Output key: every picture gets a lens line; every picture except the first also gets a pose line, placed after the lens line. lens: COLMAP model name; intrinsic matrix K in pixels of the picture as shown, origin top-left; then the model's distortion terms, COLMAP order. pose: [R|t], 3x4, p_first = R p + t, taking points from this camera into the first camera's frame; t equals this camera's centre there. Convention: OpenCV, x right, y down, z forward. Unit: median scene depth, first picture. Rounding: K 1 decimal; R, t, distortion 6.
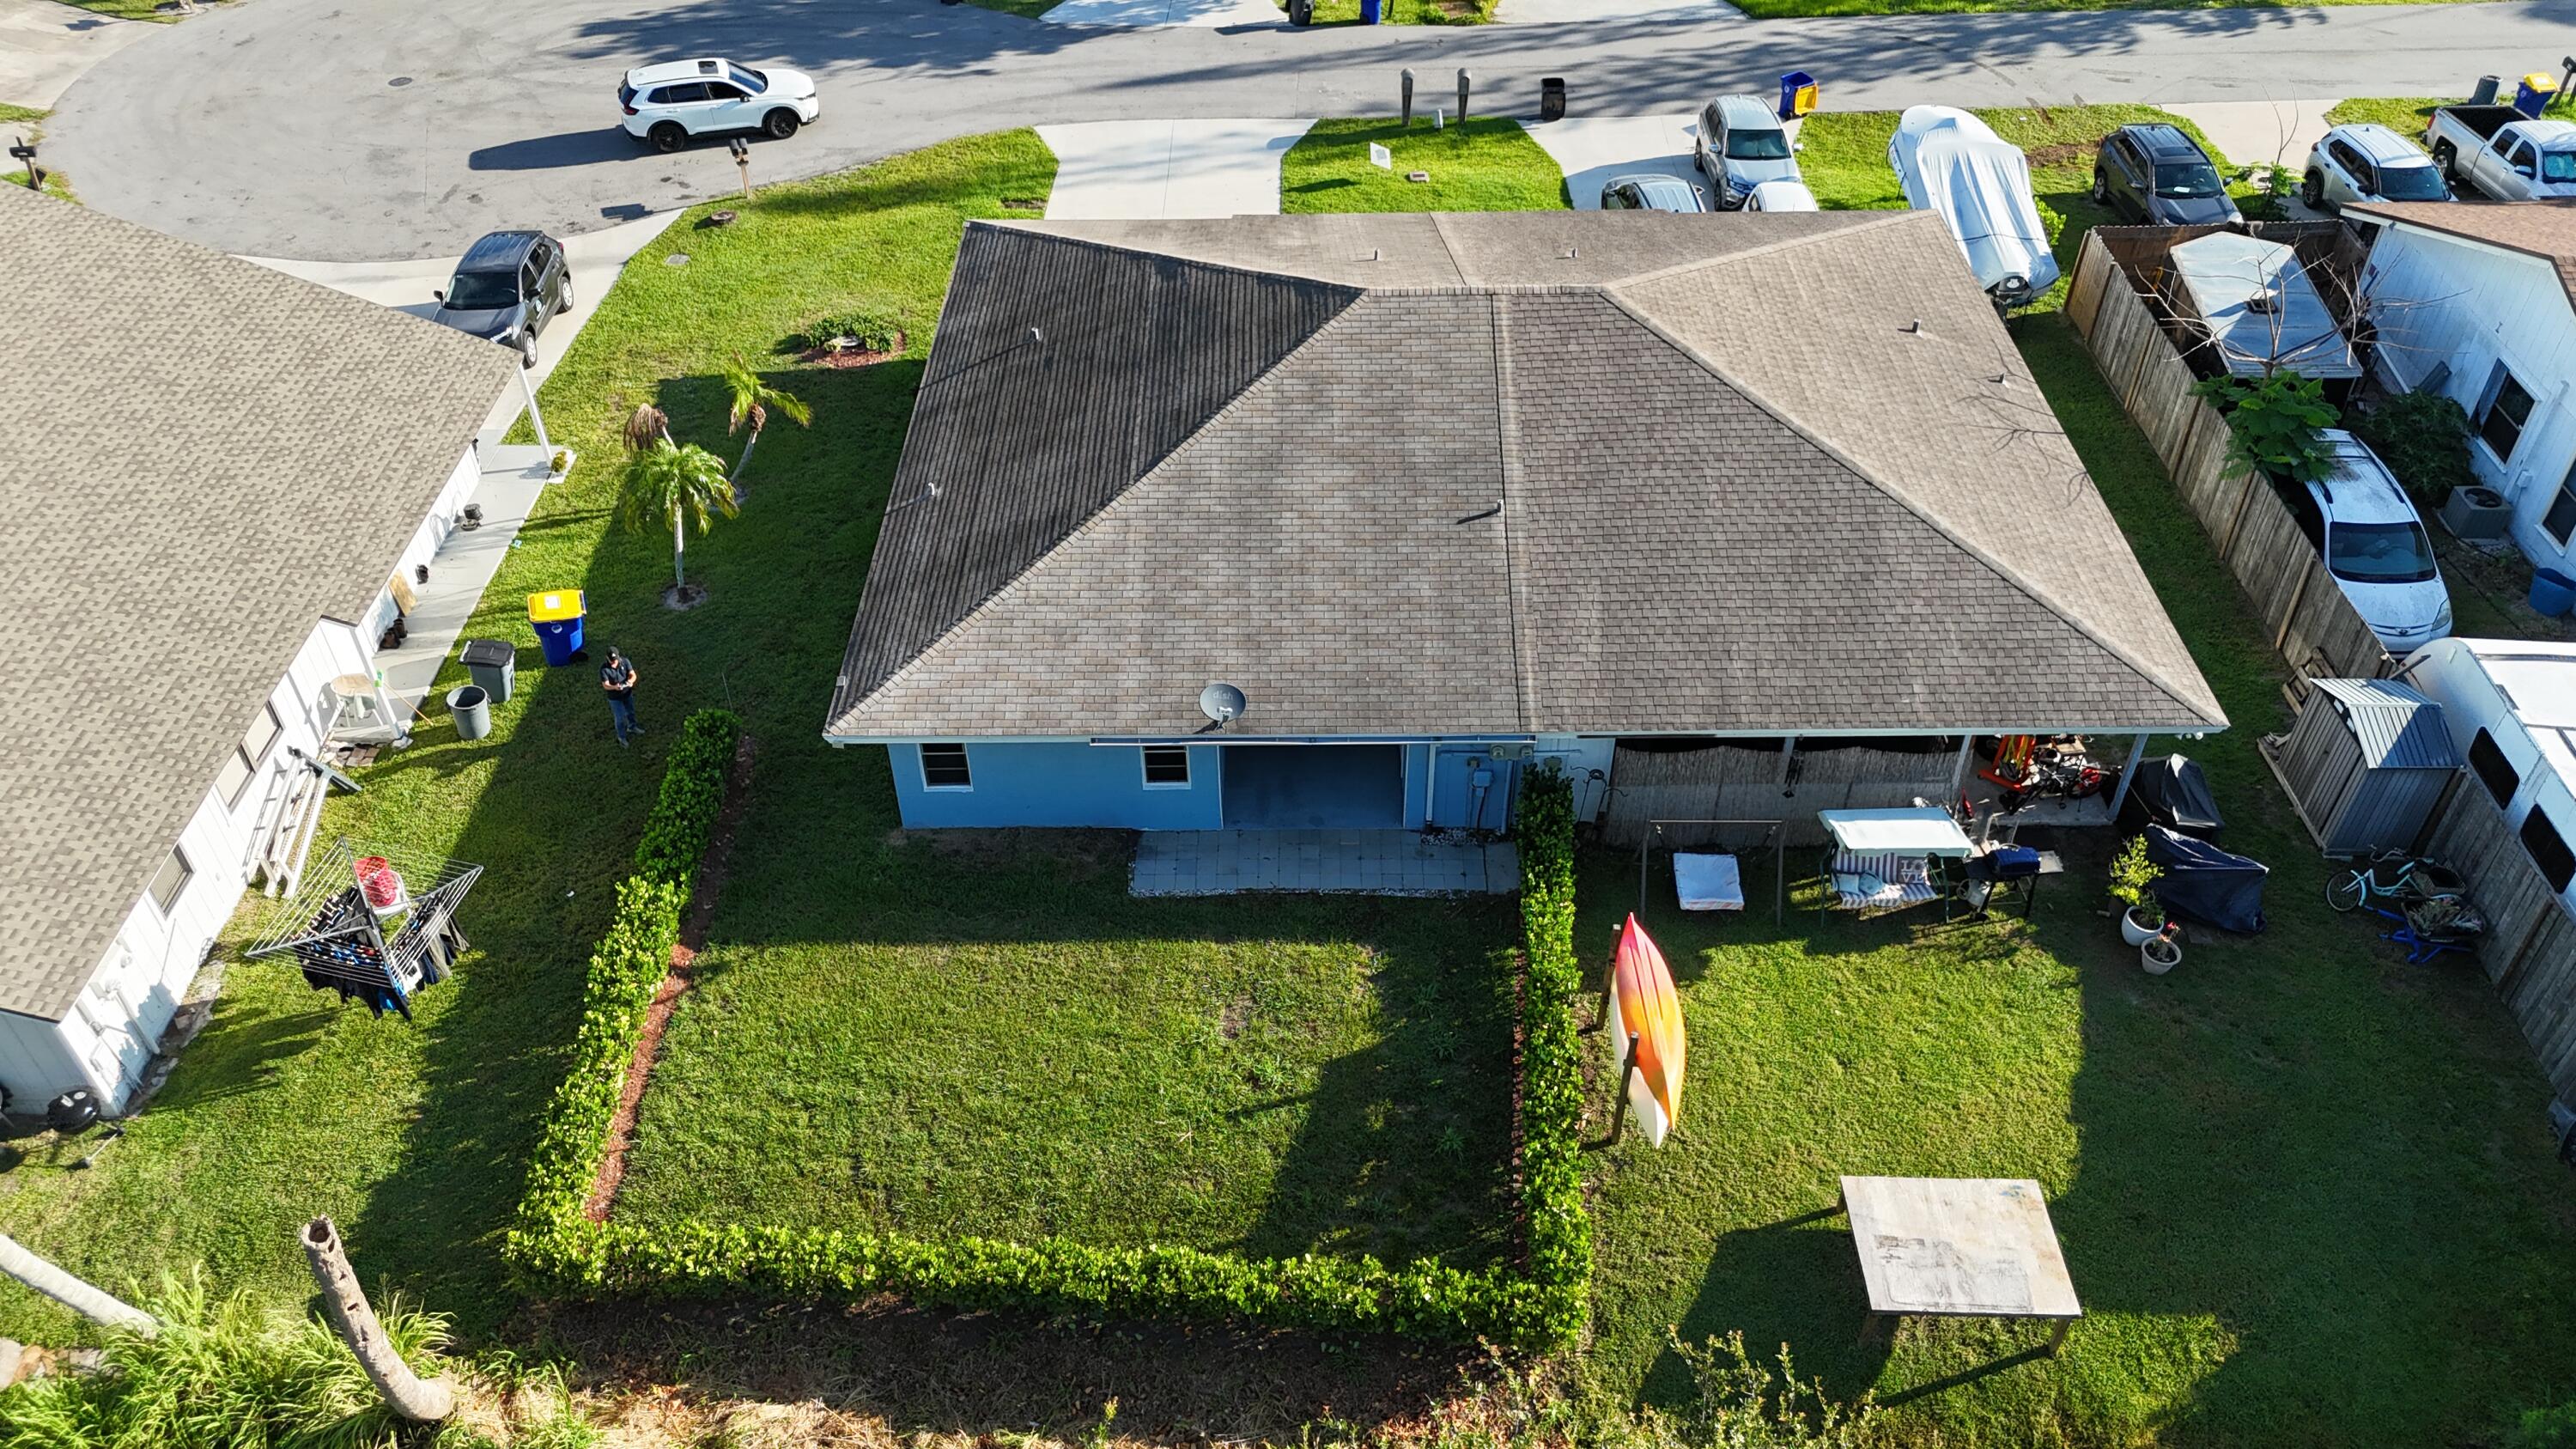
lens RADIAL K [[1926.5, 0, 1288.0], [0, 1926.5, 724.5], [0, 0, 1]] dist [0.080093, -0.094664]
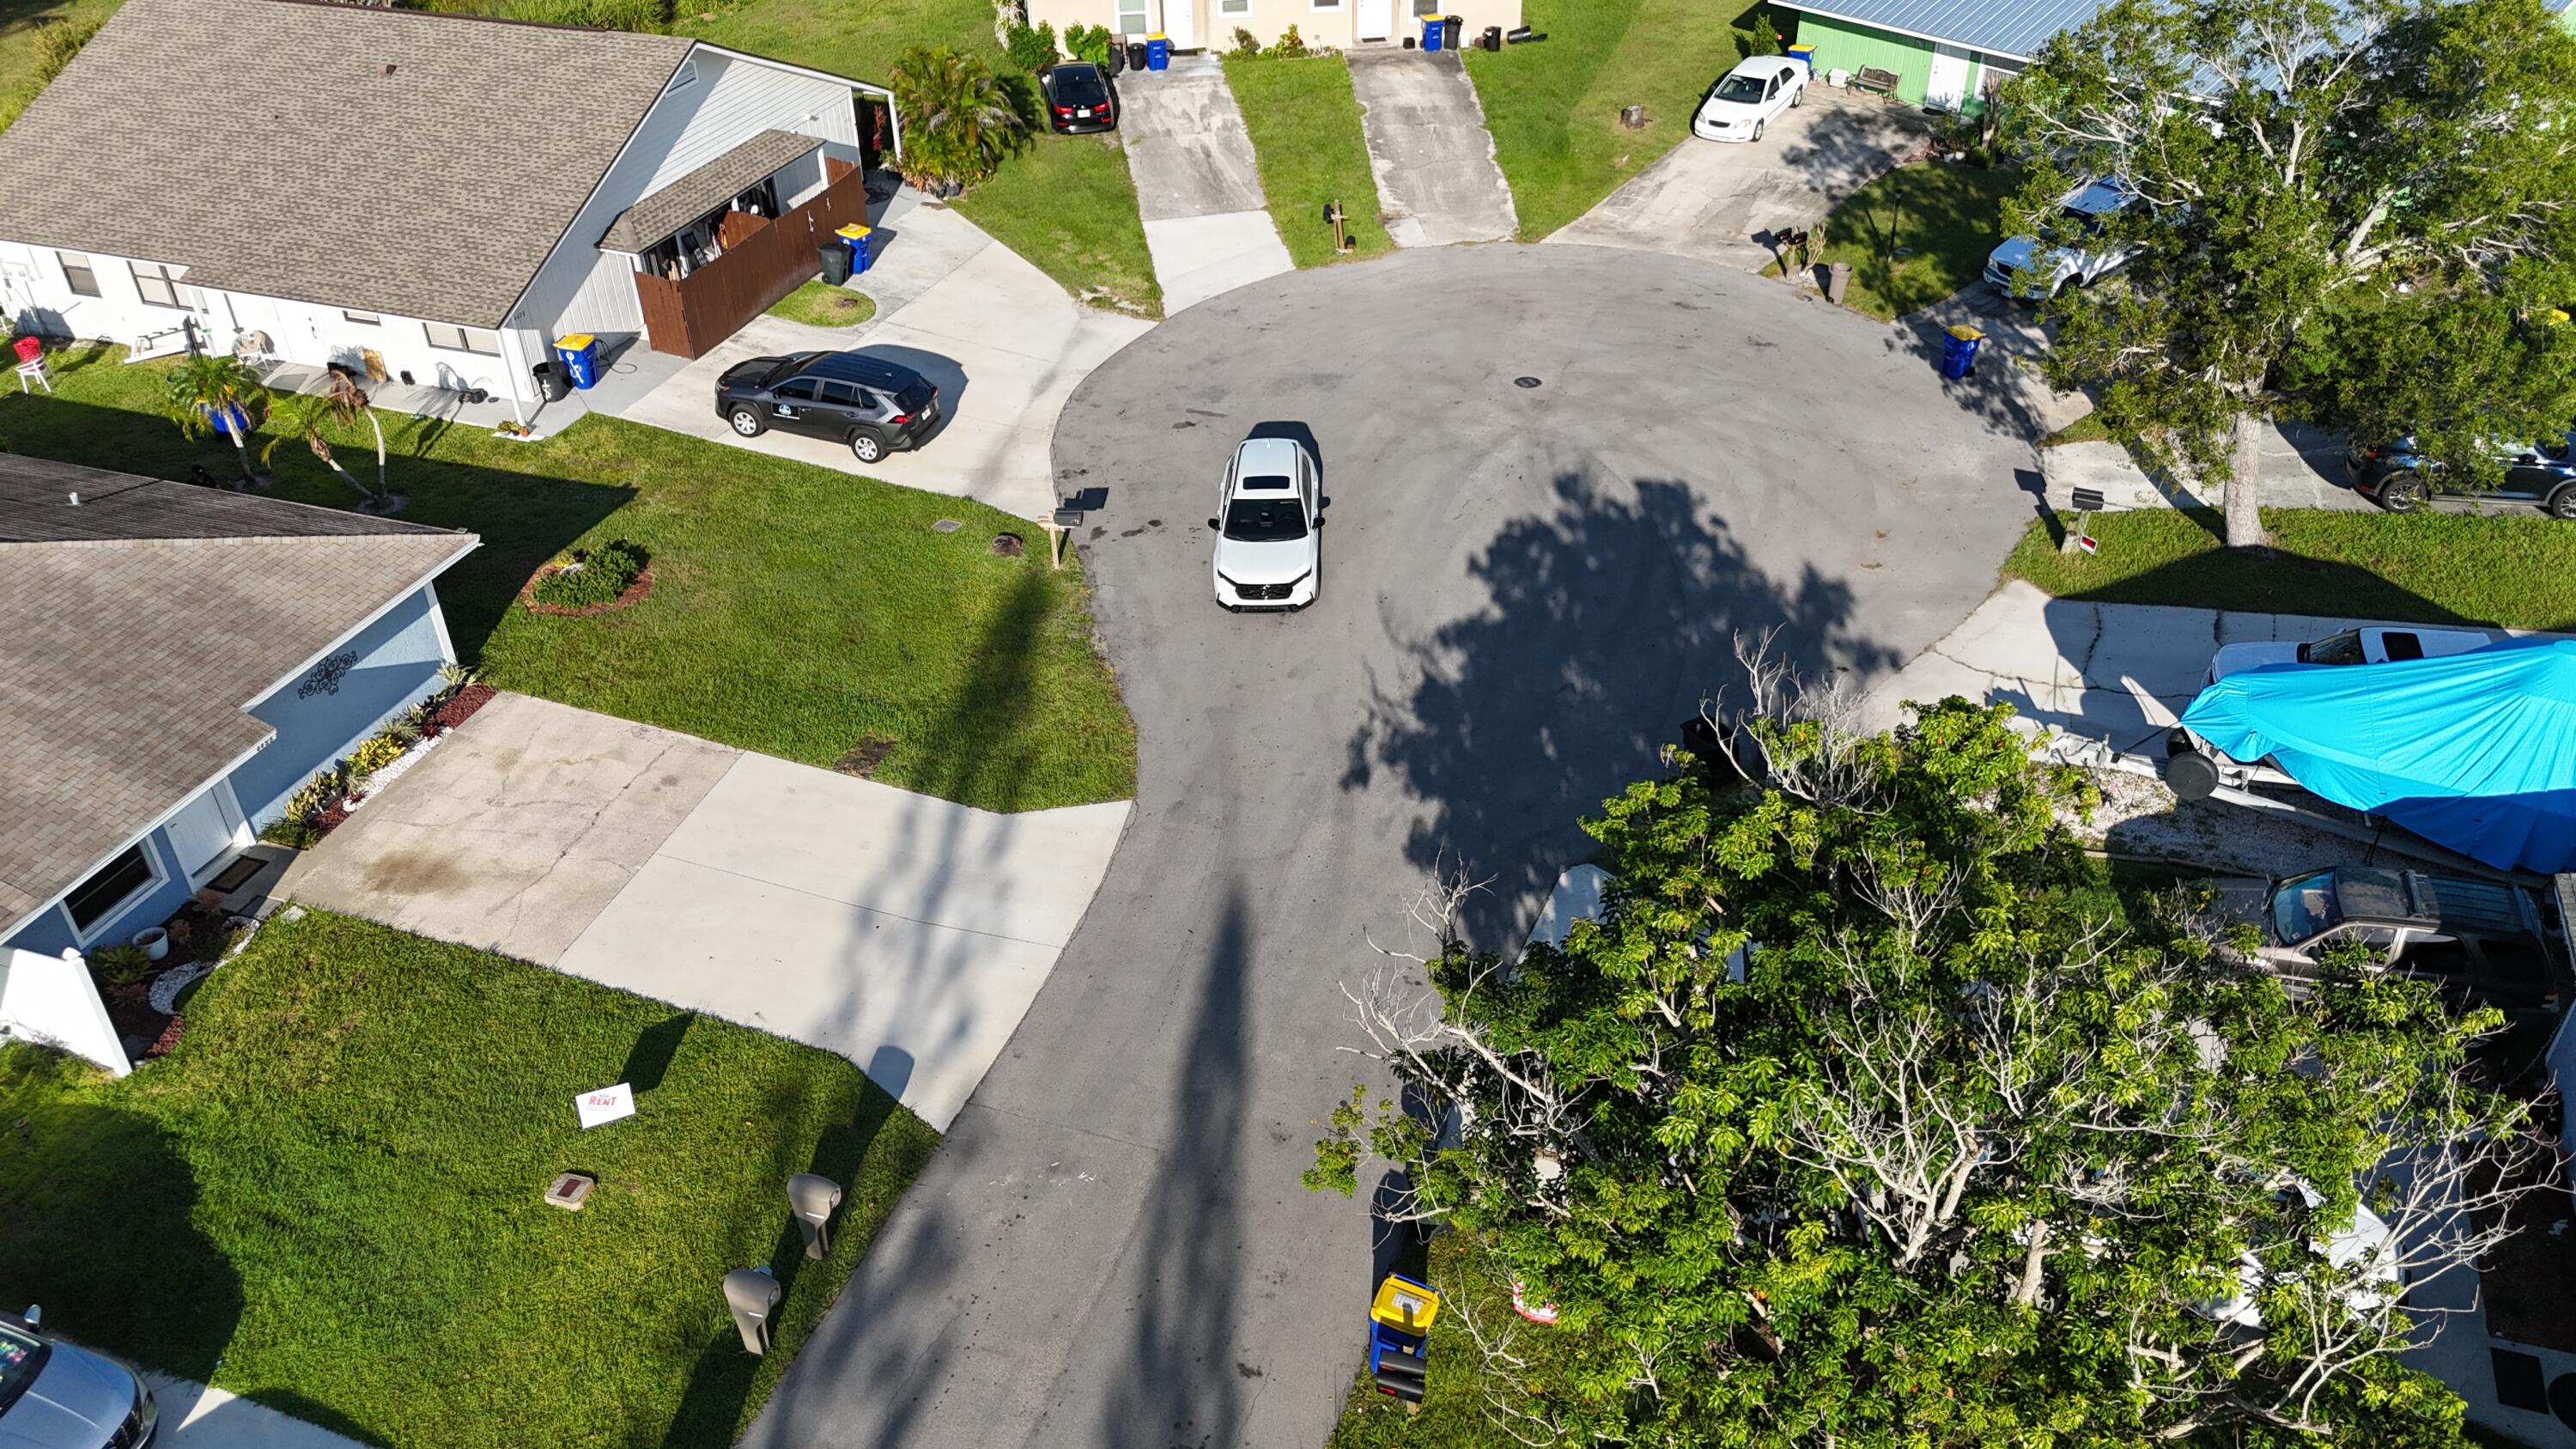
lens RADIAL K [[1926.5, 0, 1288.0], [0, 1926.5, 724.5], [0, 0, 1]] dist [0.080093, -0.094664]
pose [[-0.298101, 0.560704, -0.772494, 0.319793], [-0.616848, 0.504444, 0.604181, -0.729431], [0.728446, 0.656619, 0.195494, 0.901455]]
